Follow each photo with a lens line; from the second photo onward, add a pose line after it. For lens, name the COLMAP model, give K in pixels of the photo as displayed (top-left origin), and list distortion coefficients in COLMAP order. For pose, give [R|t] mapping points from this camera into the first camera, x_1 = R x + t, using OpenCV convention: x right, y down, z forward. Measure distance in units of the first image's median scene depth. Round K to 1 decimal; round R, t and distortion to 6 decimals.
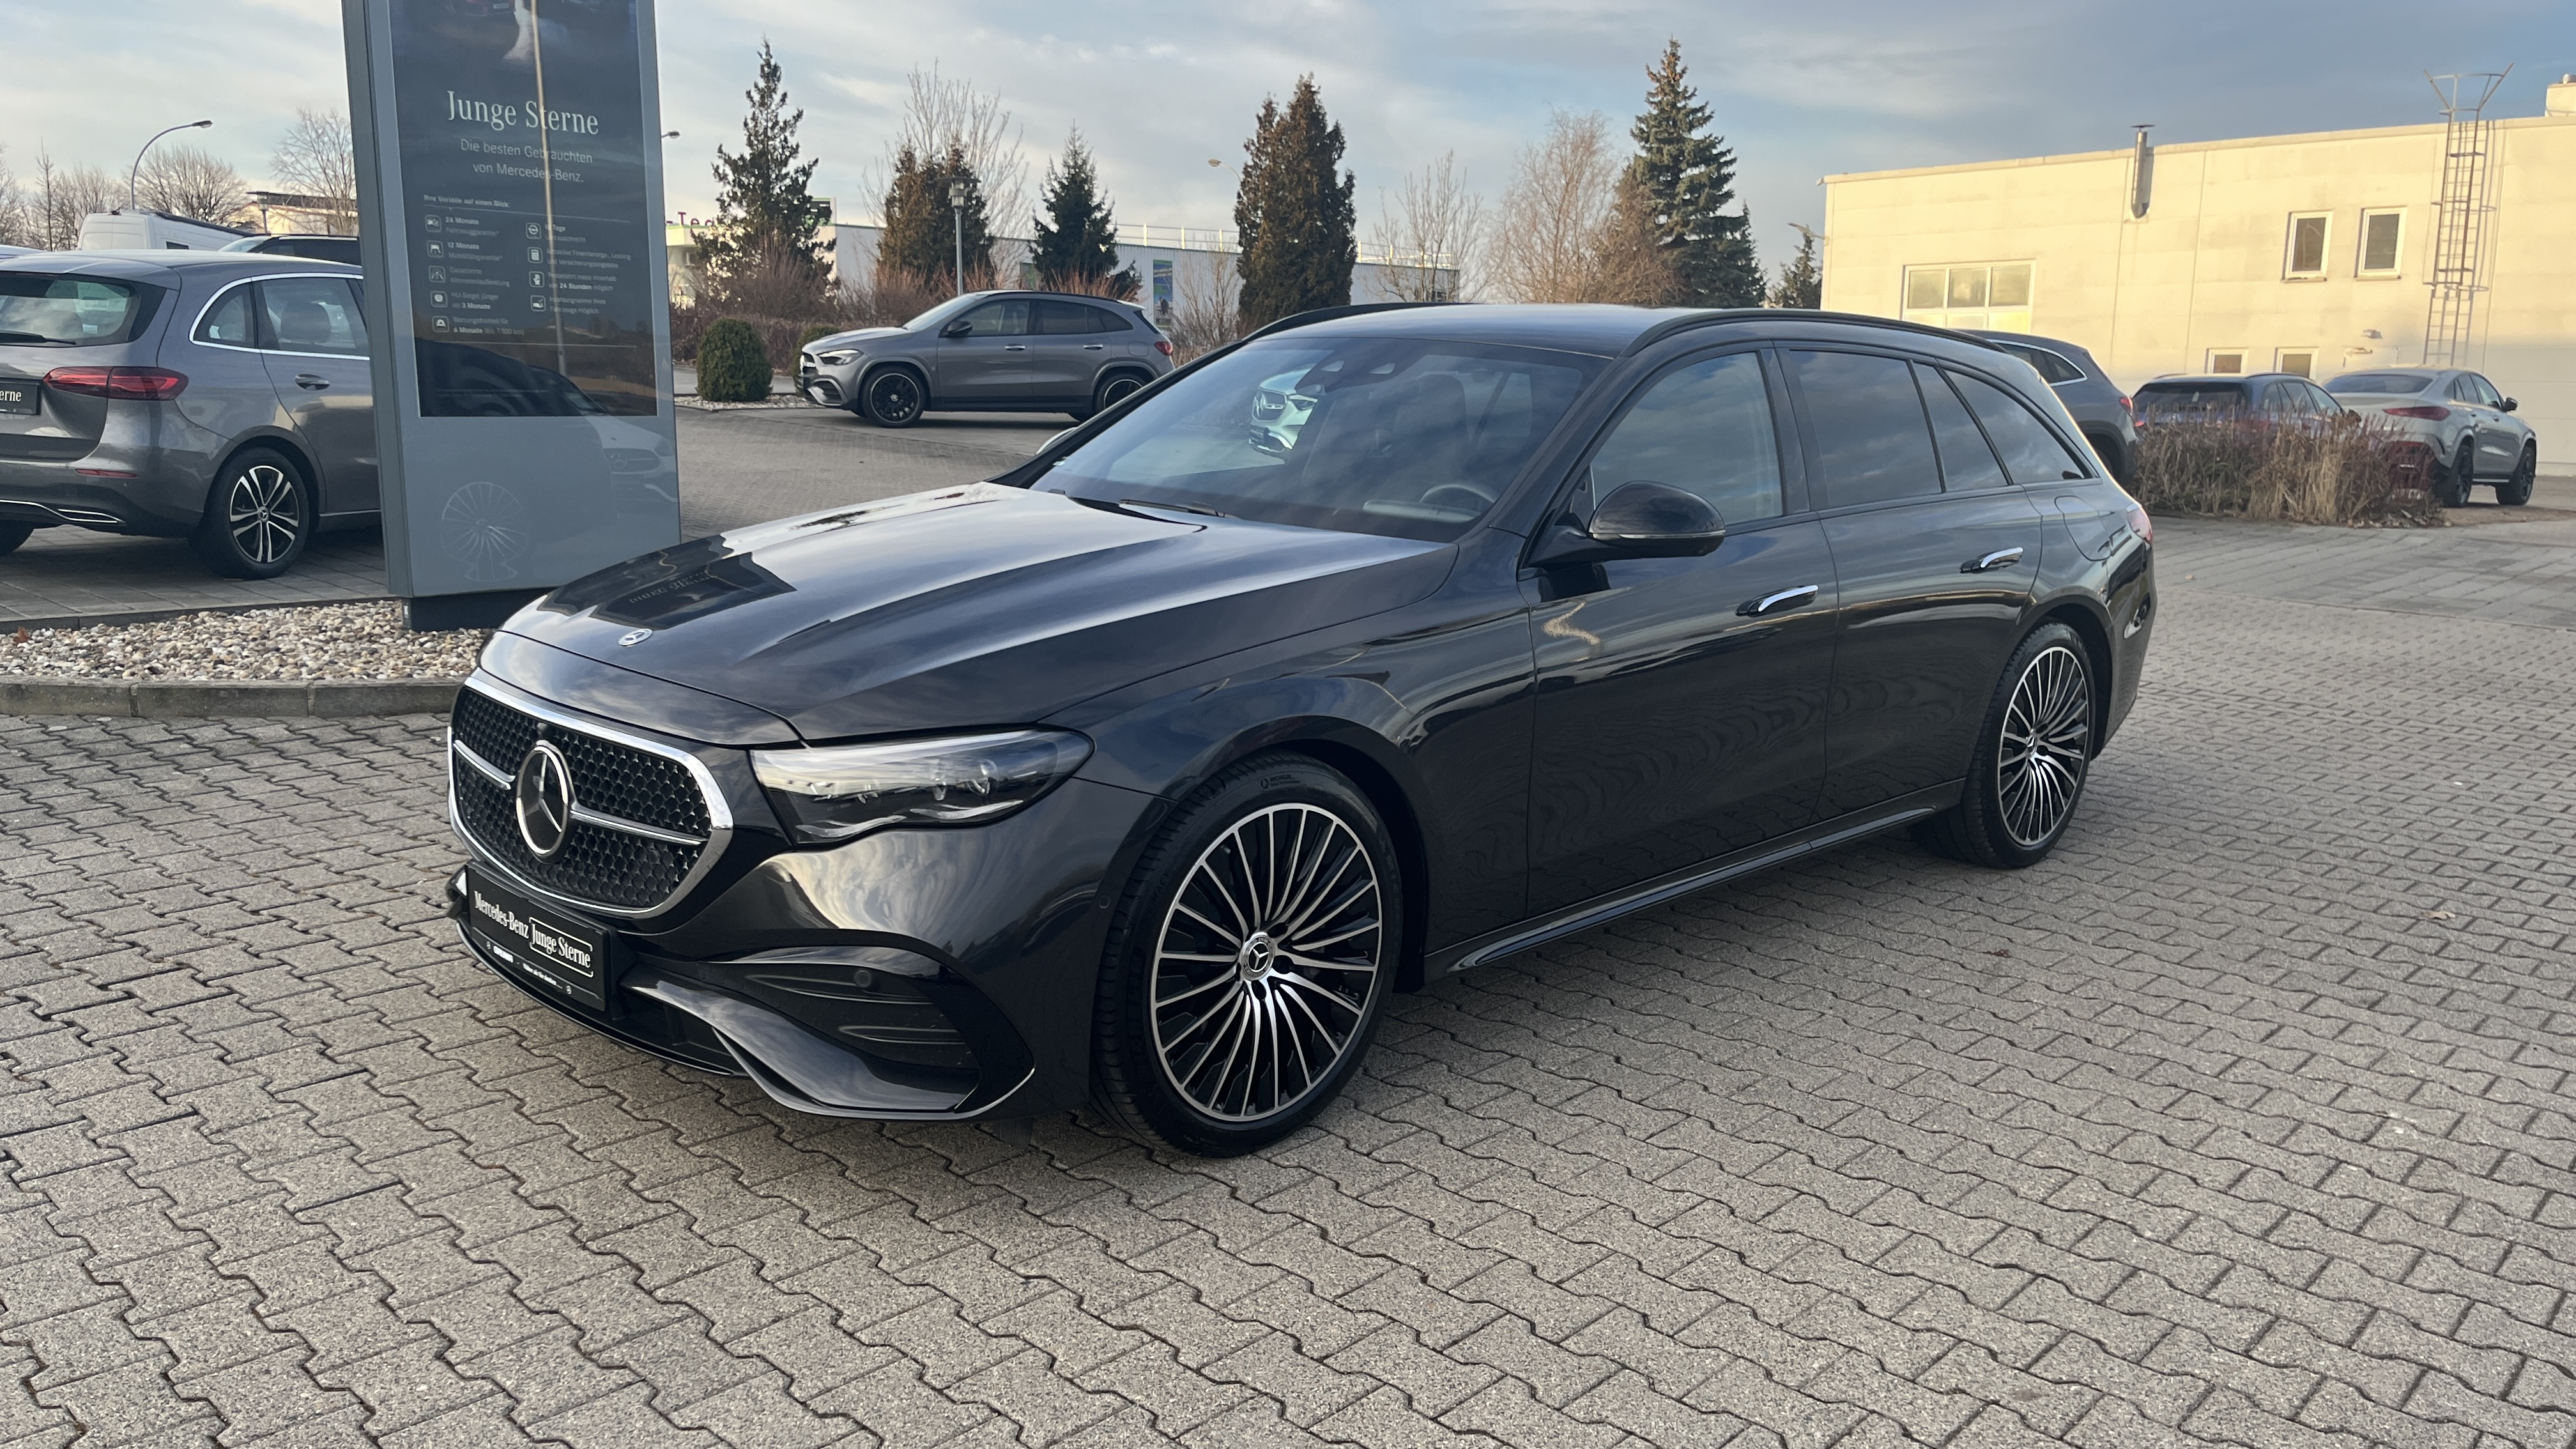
lens RADIAL K [[1937.7, 0, 1244.9], [0, 1937.7, 697.1], [0, 0, 1]] dist [0.070694, -0.092412]
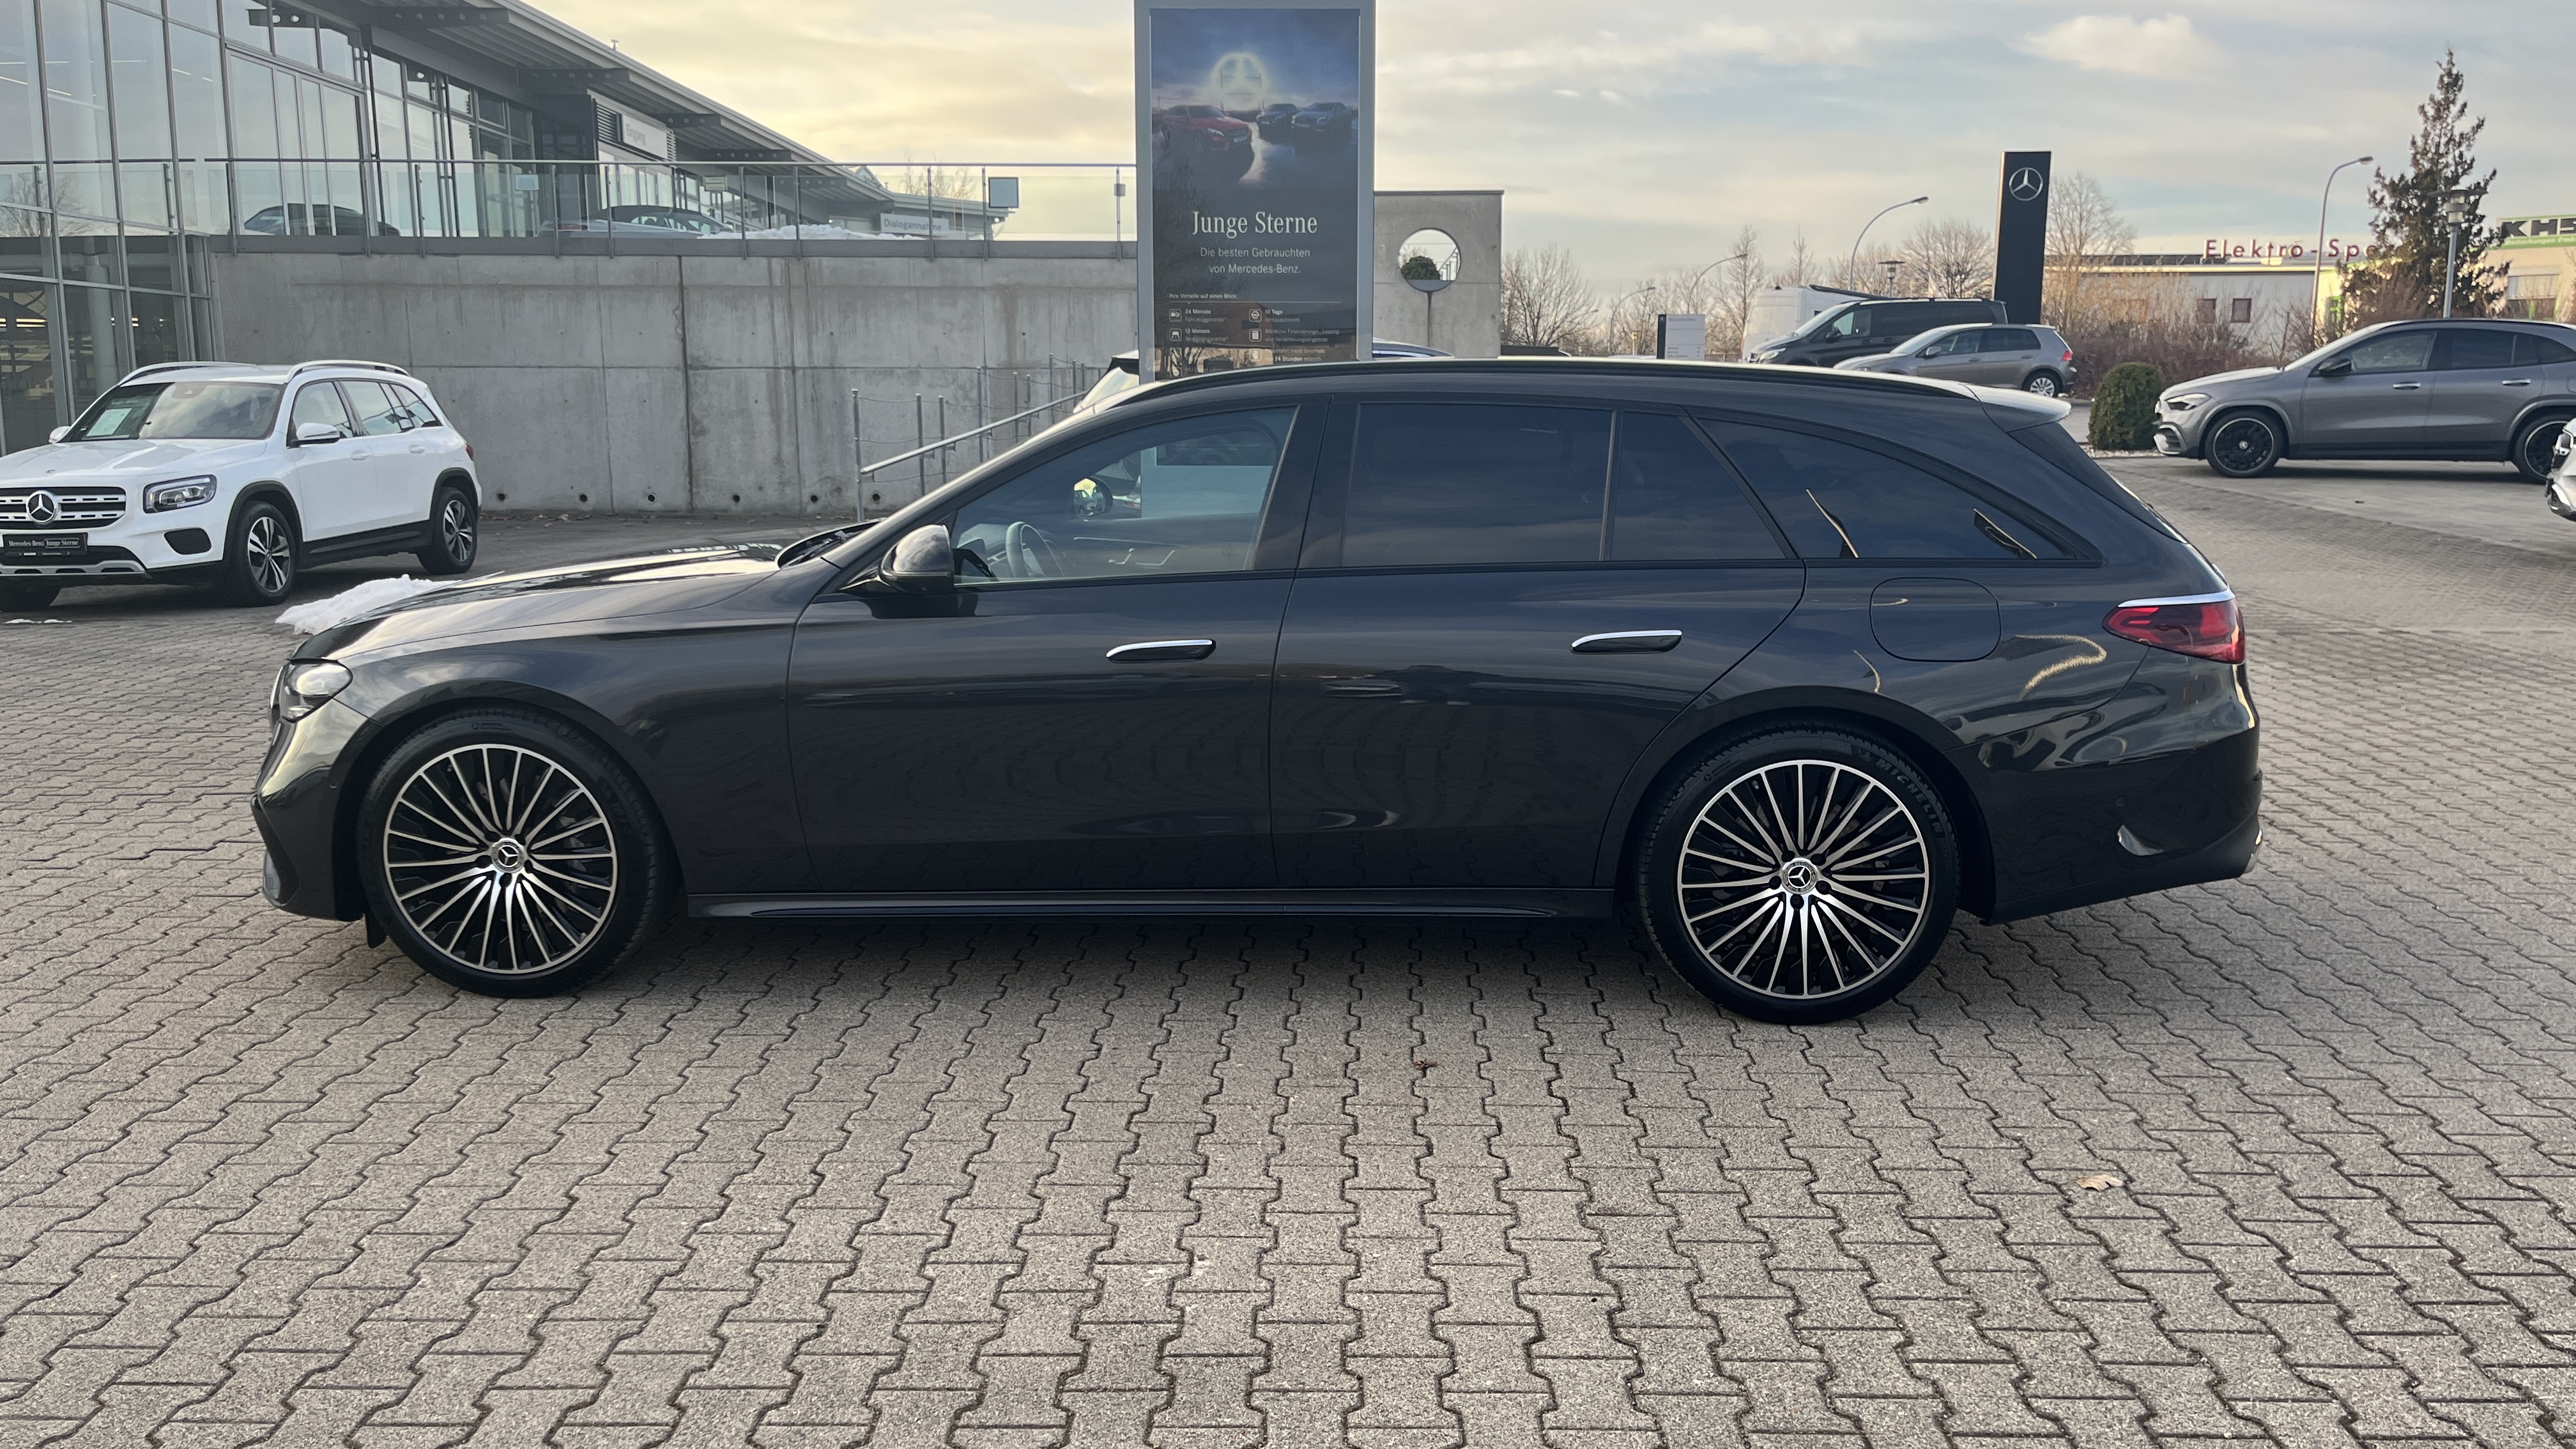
lens RADIAL K [[1917.0, 0, 1288.0], [0, 1917.0, 724.5], [0, 0, 1]] dist [0.115920, -0.178755]
pose [[0.669032, 0.108076, -0.735334, 1.222343], [-0.115179, 0.992495, 0.041078, -0.068909], [0.734255, 0.057212, 0.676459, 0.421526]]
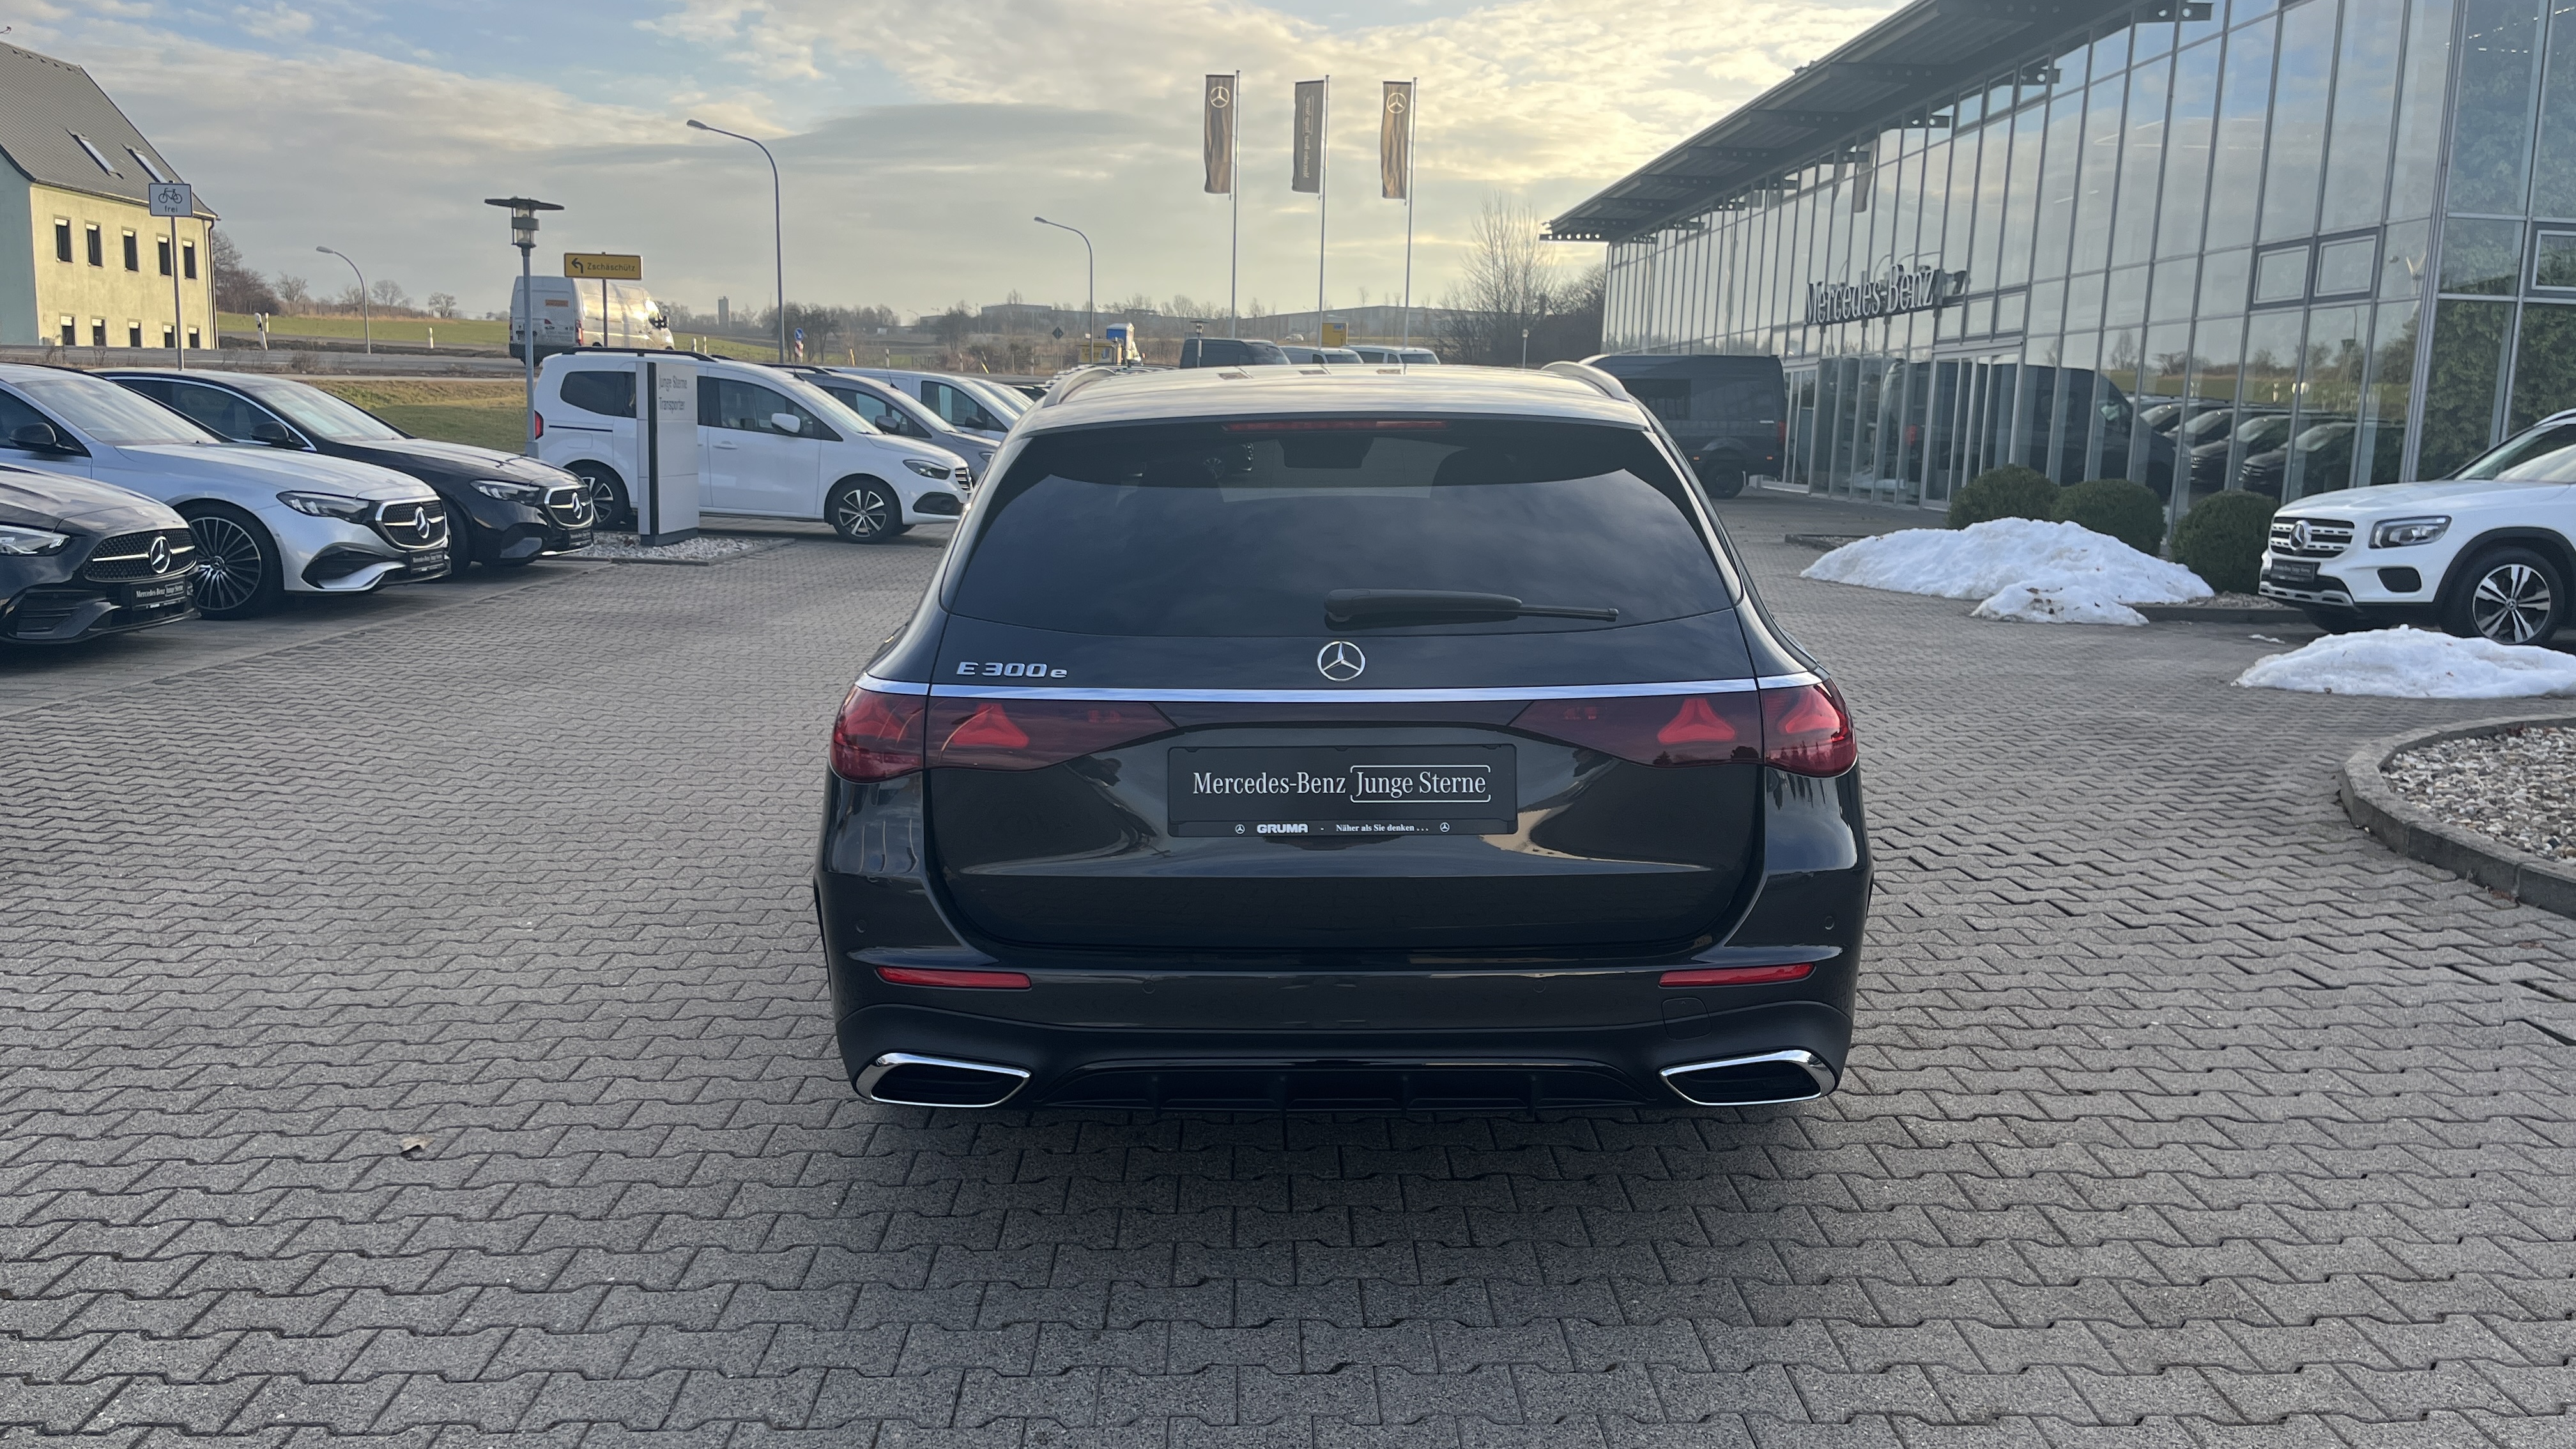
lens RADIAL K [[1917.0, 0, 1288.0], [0, 1917.0, 724.5], [0, 0, 1]] dist [0.115920, -0.178755]
pose [[-0.699592, 0.083120, -0.709692, 1.188858], [-0.147873, 0.954868, 0.257604, -0.350931], [0.699074, 0.285162, -0.655727, 2.109362]]
